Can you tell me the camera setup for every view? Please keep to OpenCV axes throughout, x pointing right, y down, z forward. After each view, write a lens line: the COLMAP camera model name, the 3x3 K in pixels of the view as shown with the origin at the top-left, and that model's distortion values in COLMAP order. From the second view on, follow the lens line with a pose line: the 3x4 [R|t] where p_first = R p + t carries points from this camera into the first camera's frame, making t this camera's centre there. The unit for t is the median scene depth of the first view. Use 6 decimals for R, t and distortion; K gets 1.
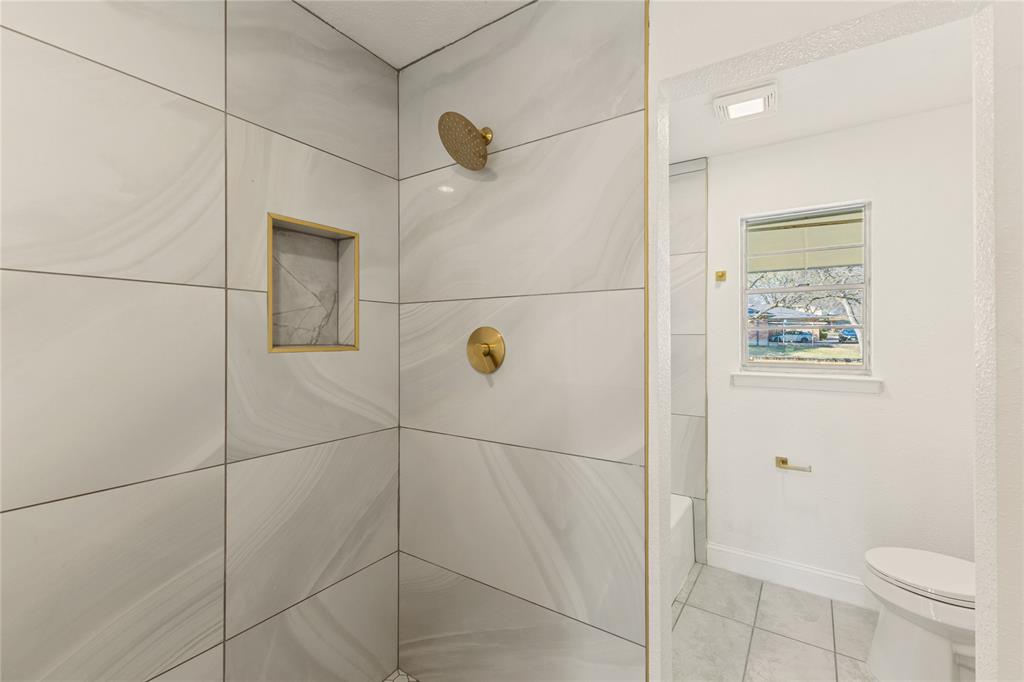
lens RADIAL K [[443.5, 0, 514.5], [0, 443.5, 339.9], [0, 0, 1]] dist [0.005201, -0.000170]
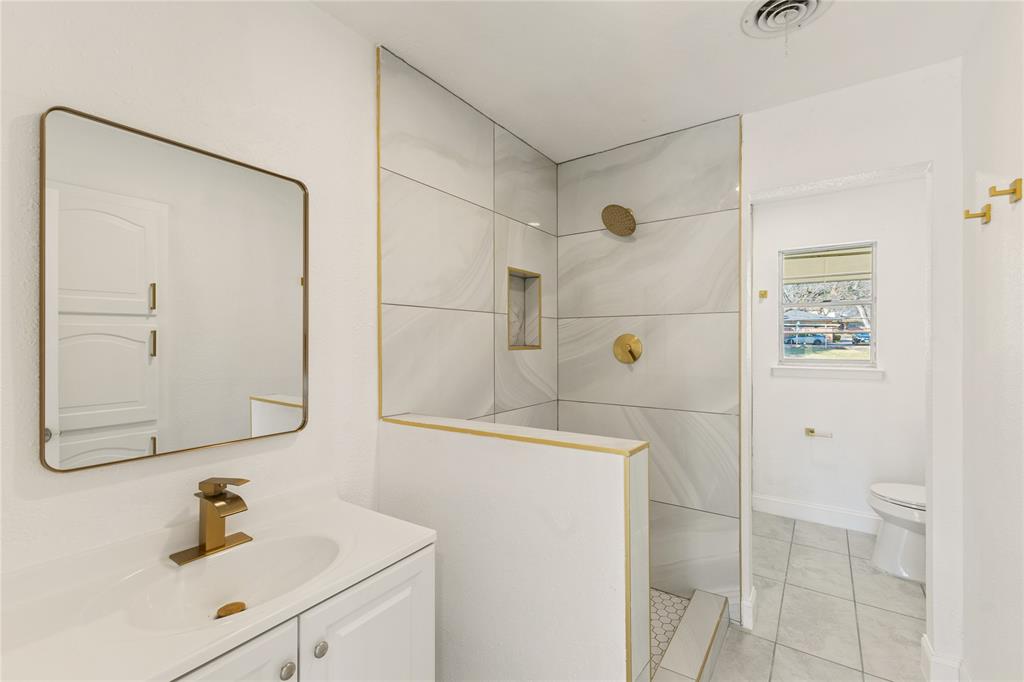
lens RADIAL K [[441.9, 0, 516.4], [0, 441.9, 346.2], [0, 0, 1]] dist [0.006694, 0.000598]
pose [[0.999841, -0.002518, -0.017636, -0.396195], [0.002659, 0.999965, 0.007995, -0.000011], [0.017616, -0.008041, 0.999813, -0.539397]]
